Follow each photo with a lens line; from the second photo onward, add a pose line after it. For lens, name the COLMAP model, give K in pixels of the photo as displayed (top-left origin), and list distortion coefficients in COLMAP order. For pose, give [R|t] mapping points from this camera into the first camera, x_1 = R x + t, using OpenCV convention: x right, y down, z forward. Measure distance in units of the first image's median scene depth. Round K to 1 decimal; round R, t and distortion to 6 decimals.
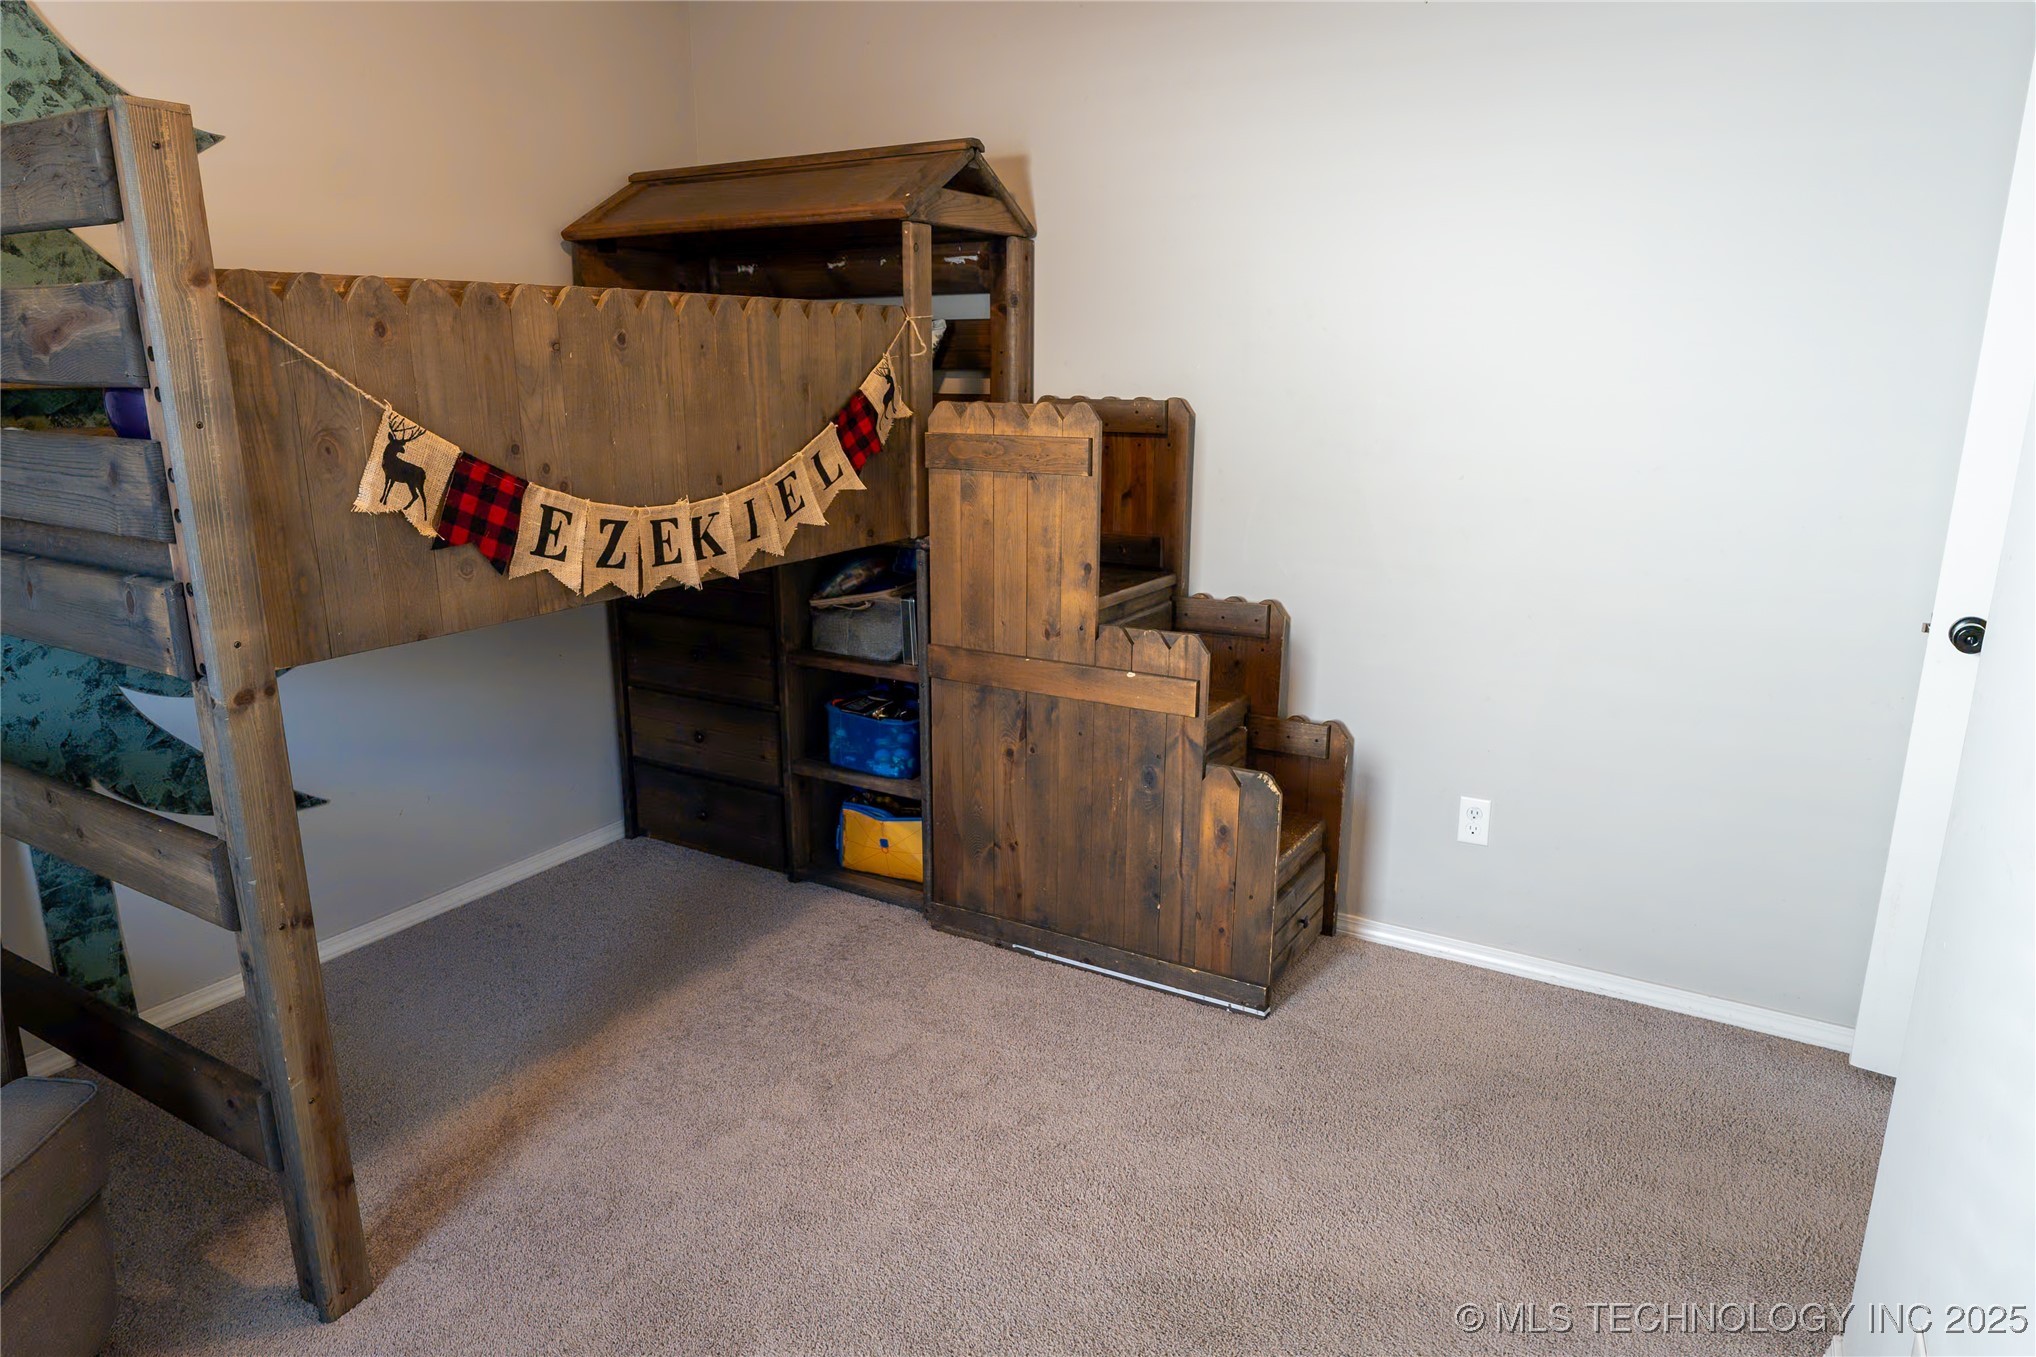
lens RADIAL K [[1259.2, 0, 1018.0], [0, 1259.2, 678.5], [0, 0, 1]] dist [-0.000445, -0.000051]
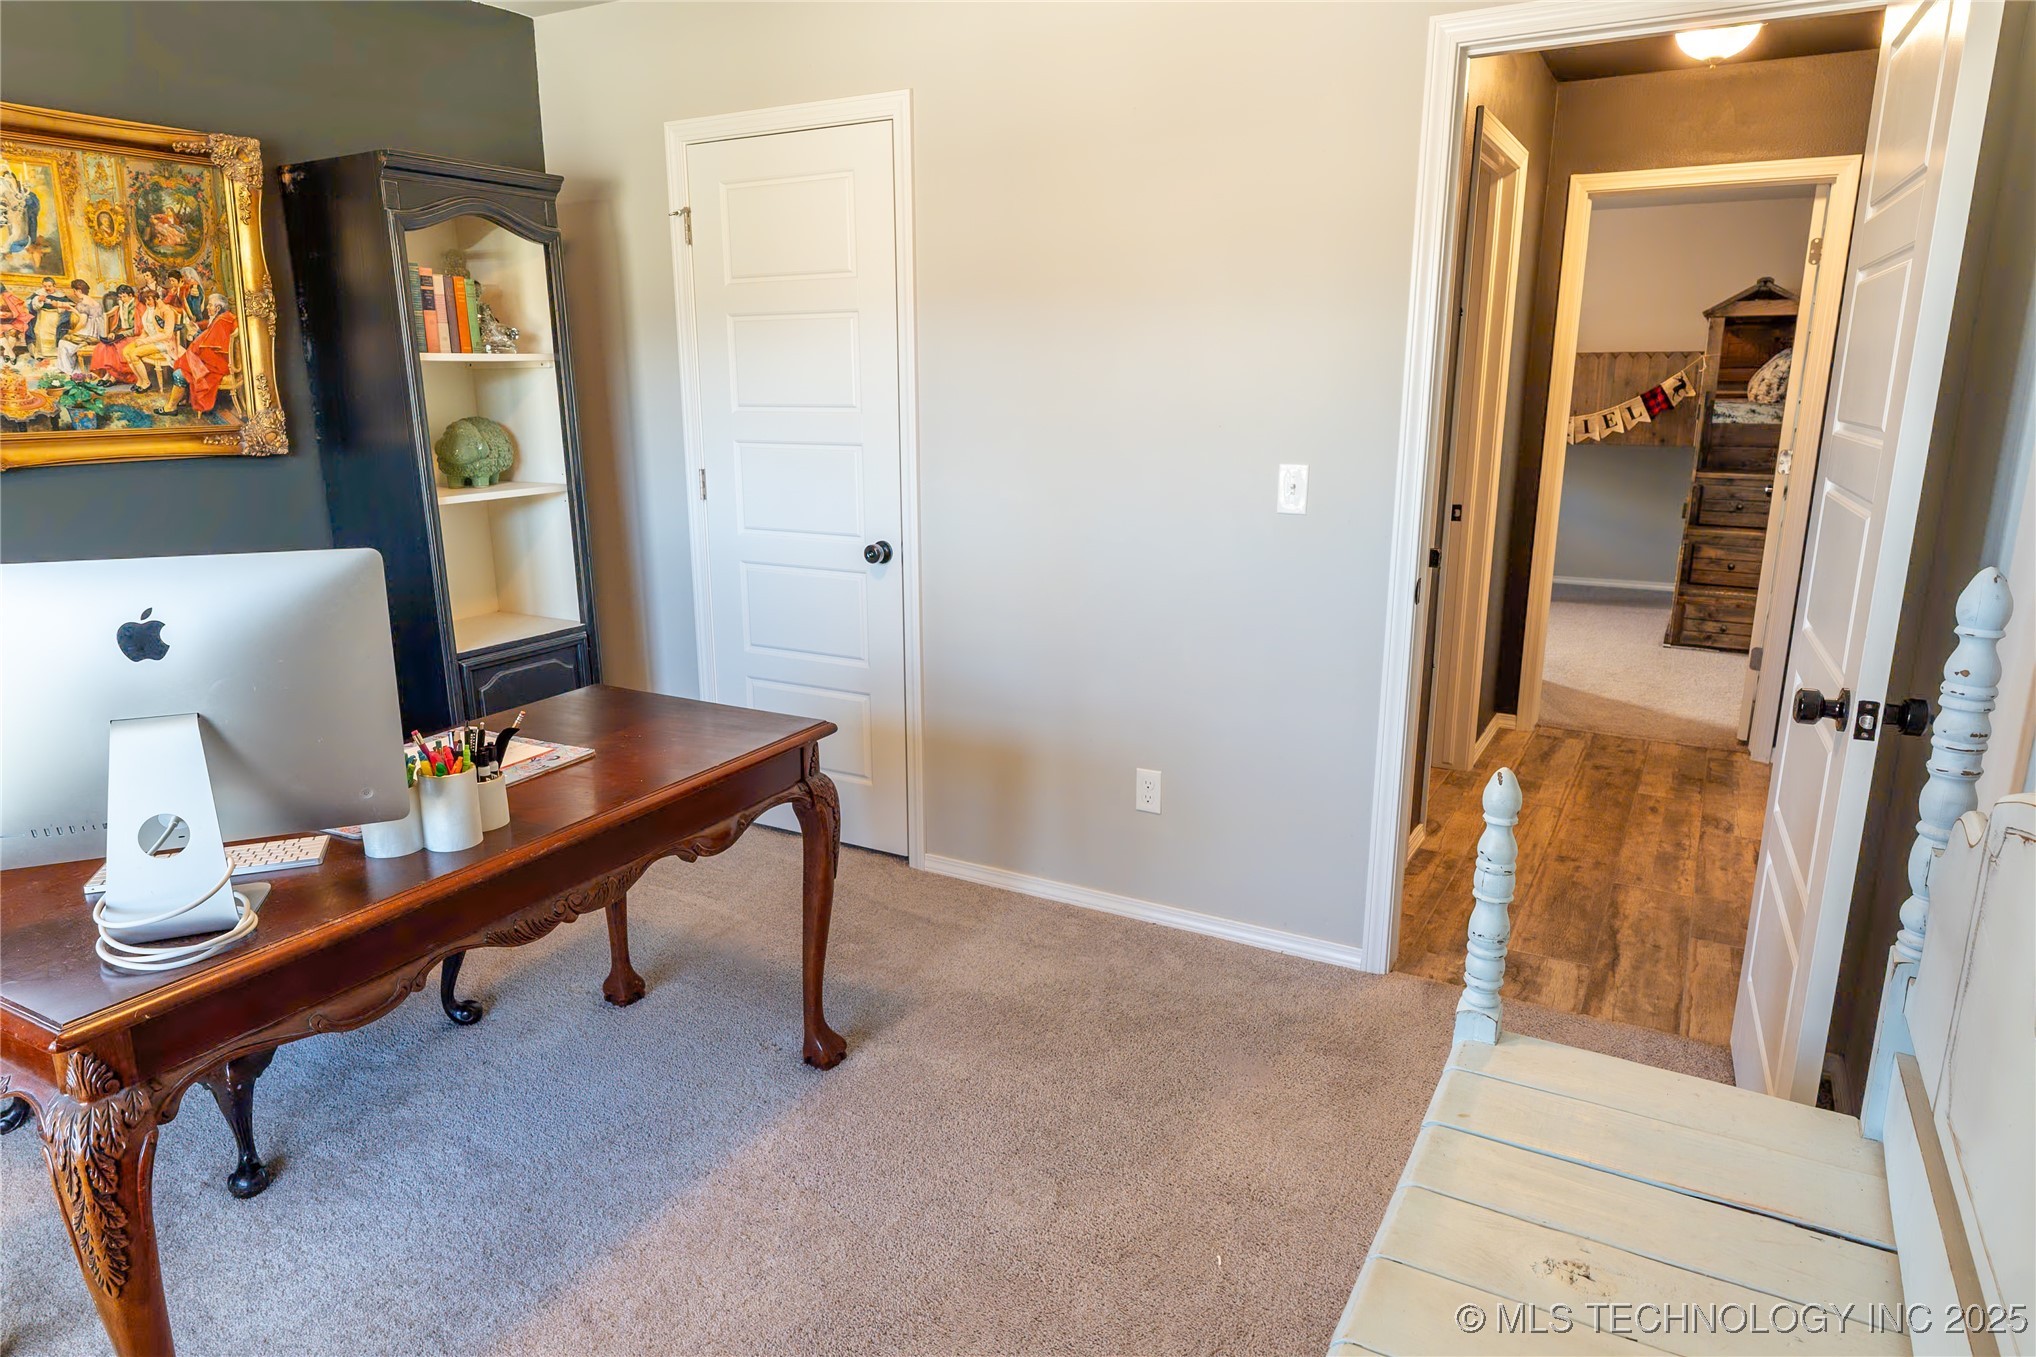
lens RADIAL K [[1233.5, 0, 1006.4], [0, 1233.5, 680.4], [0, 0, 1]] dist [-0.002839, -0.003287]
pose [[0.029381, 0.243836, -0.969371, 2.487090], [-0.246352, 0.941642, 0.229394, 0.099643], [0.968735, 0.232067, 0.087736, -0.406573]]
